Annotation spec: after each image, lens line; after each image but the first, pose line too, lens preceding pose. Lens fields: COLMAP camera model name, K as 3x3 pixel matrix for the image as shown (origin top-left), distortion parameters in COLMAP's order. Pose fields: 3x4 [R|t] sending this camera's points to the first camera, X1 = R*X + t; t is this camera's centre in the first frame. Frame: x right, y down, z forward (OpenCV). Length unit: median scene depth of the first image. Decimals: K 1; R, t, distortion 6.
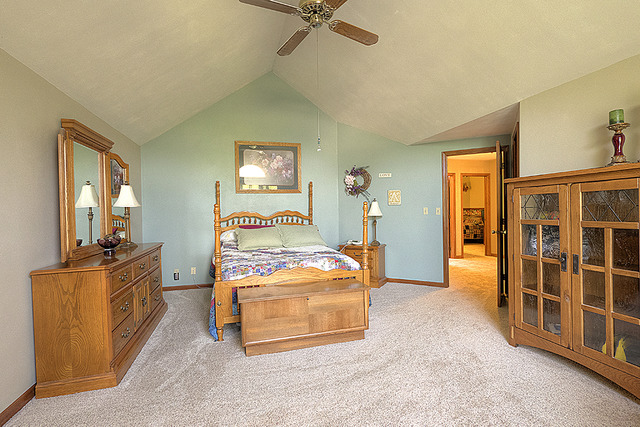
lens RADIAL K [[311.0, 0, 320.7], [0, 311.0, 212.9], [0, 0, 1]] dist [-0.001241, 0.000003]
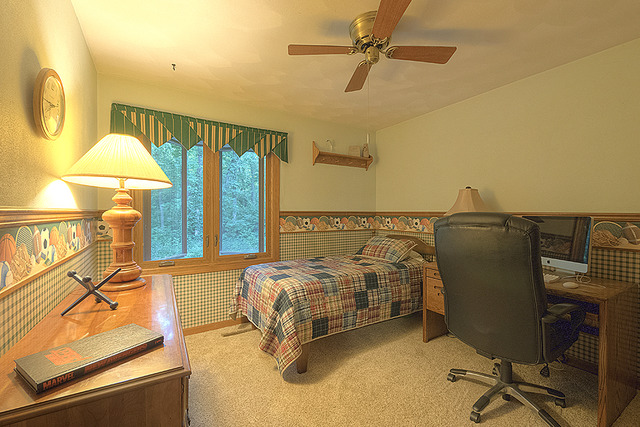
lens RADIAL K [[268.8, 0, 319.4], [0, 268.8, 213.5], [0, 0, 1]] dist [-0.004775, -0.000274]
pose [[0.961562, 0.019046, 0.273926, 0.332078], [-0.014562, 0.999725, -0.018394, -0.006254], [-0.274201, 0.013698, 0.961575, 0.720427]]
